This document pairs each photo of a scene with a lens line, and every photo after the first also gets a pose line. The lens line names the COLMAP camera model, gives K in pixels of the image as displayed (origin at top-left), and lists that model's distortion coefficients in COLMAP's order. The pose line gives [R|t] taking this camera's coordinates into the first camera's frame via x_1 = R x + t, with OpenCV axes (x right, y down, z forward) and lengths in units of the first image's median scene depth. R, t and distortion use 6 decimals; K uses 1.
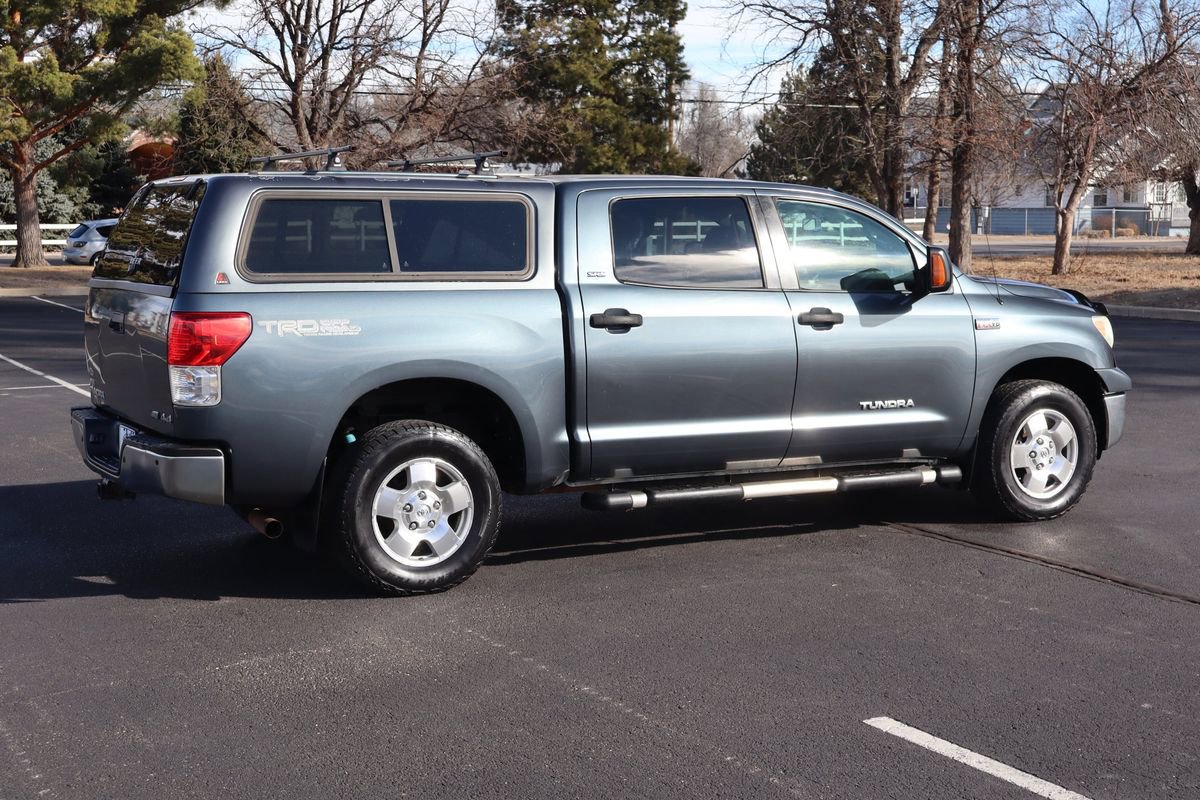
lens RADIAL K [[1706.1, 0, 600.0], [0, 1706.1, 400.0], [0, 0, 1]] dist [0.016325, -0.028798]
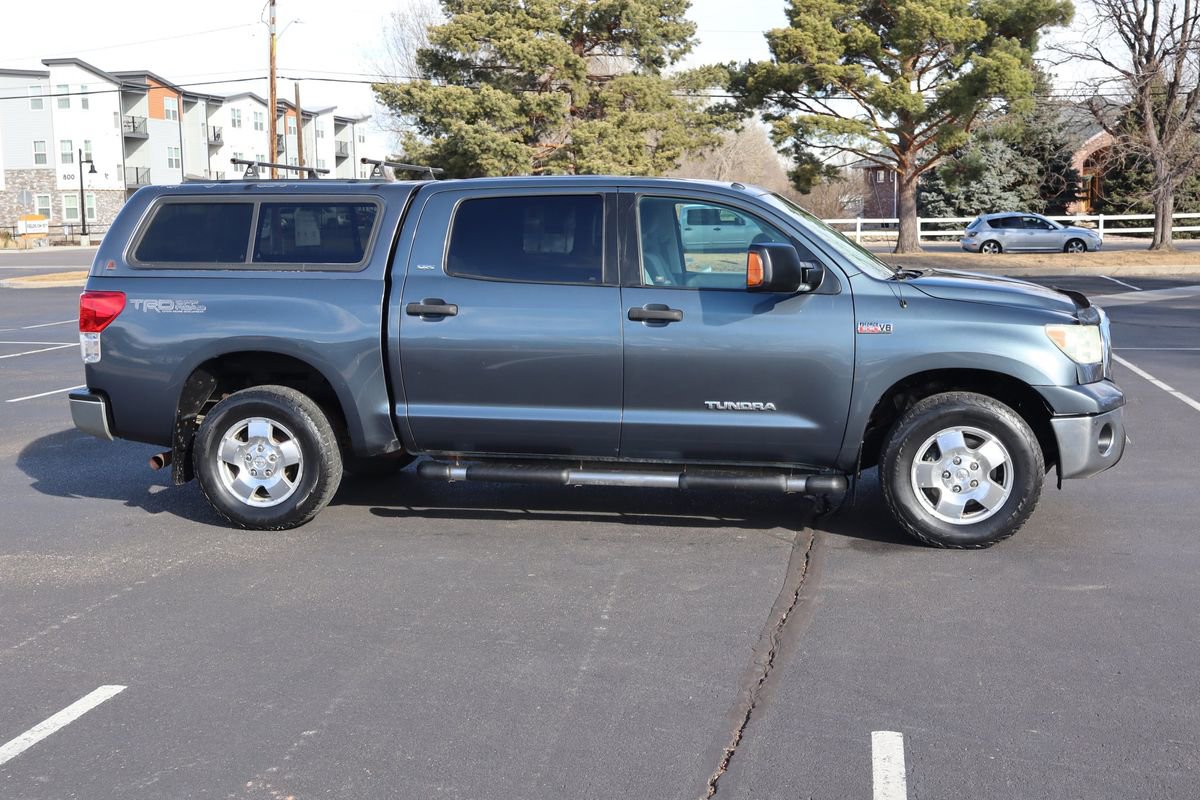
lens RADIAL K [[1399.8, 0, 600.0], [0, 1399.8, 400.0], [0, 0, 1]] dist [0.002081, 0.007065]
pose [[0.785740, 0.075795, -0.613896, 0.603562], [-0.058713, 0.997122, 0.047961, -0.034870], [0.615764, -0.001642, 0.787929, 0.322681]]
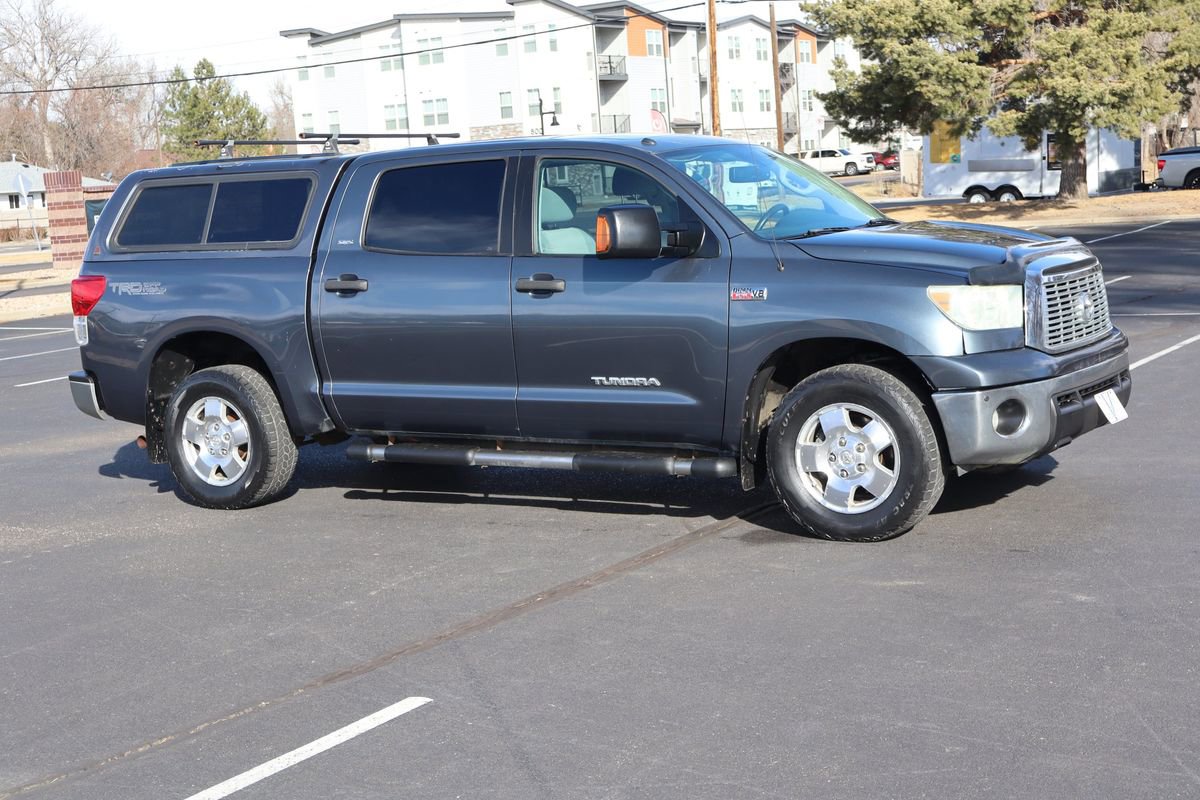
lens RADIAL K [[1751.4, 0, 600.0], [0, 1751.4, 400.0], [0, 0, 1]] dist [0.014381, -0.084416]
pose [[0.521357, 0.078422, -0.849727, 0.961063], [-0.032070, 0.996865, 0.072325, -0.054921], [0.852736, -0.010457, 0.522238, 0.509440]]
